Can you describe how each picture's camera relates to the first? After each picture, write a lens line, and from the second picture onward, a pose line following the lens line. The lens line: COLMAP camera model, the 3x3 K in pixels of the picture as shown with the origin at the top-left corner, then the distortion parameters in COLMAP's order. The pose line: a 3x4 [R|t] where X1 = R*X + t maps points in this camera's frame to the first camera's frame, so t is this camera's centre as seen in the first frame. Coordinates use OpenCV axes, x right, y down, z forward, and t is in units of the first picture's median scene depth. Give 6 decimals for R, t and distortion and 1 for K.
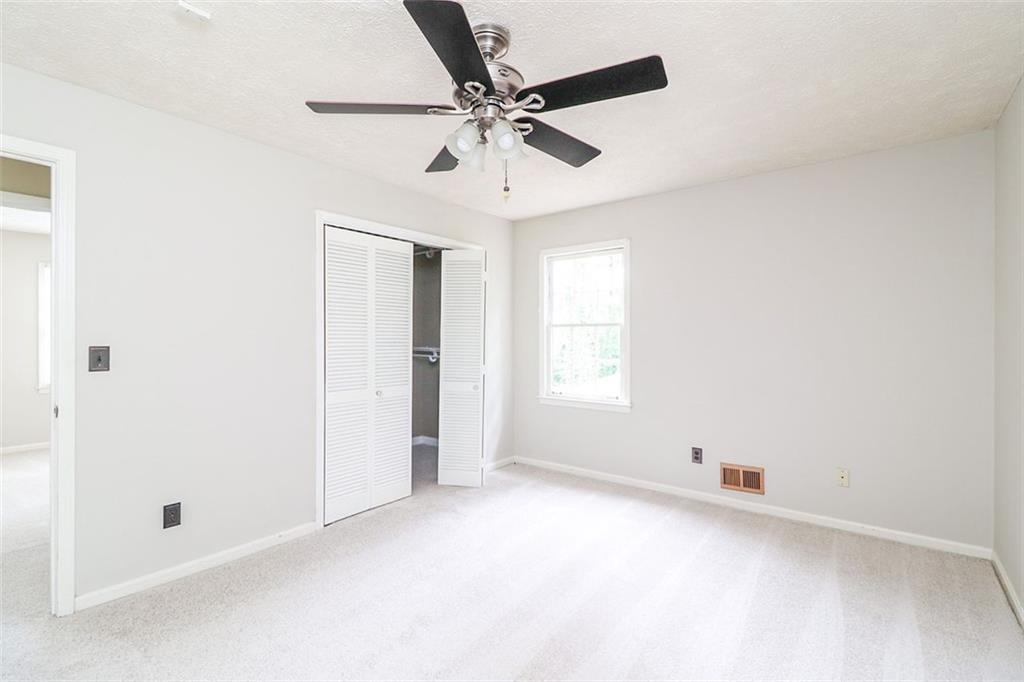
lens RADIAL K [[477.7, 0, 515.4], [0, 477.7, 339.0], [0, 0, 1]] dist [0.000525, -0.000399]
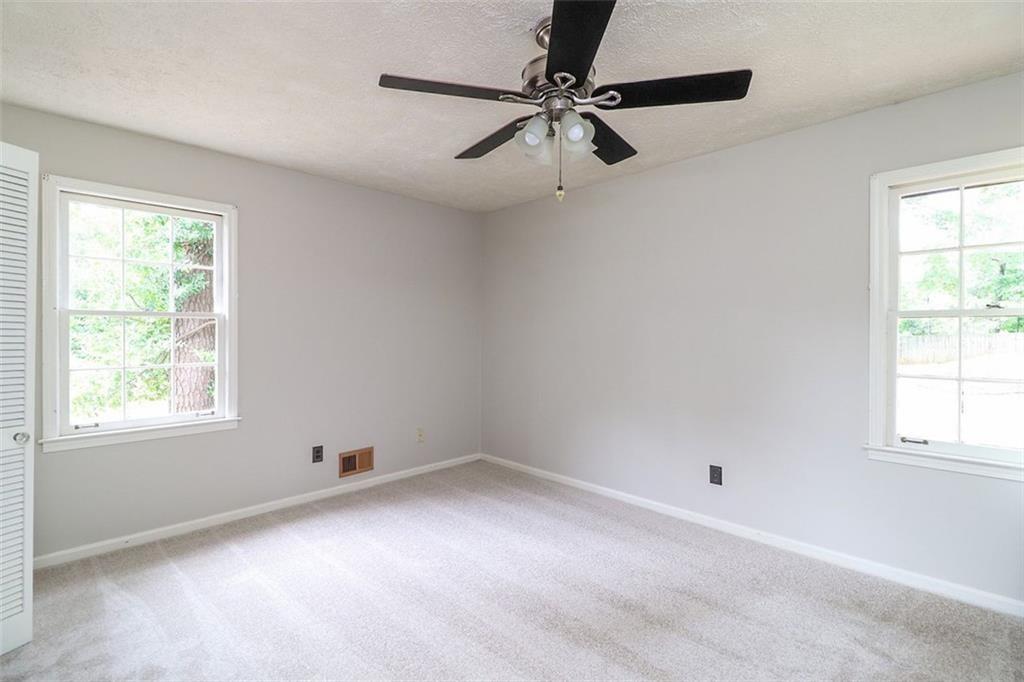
lens RADIAL K [[490.0, 0, 512.0], [0, 490.0, 341.0], [0, 0, 1]] dist [0.019801, 0.000121]
pose [[0.124377, -0.019336, 0.992047, -0.589044], [0.009106, 0.999790, 0.018346, 0.000430], [-0.992193, 0.006752, 0.124527, 0.516807]]
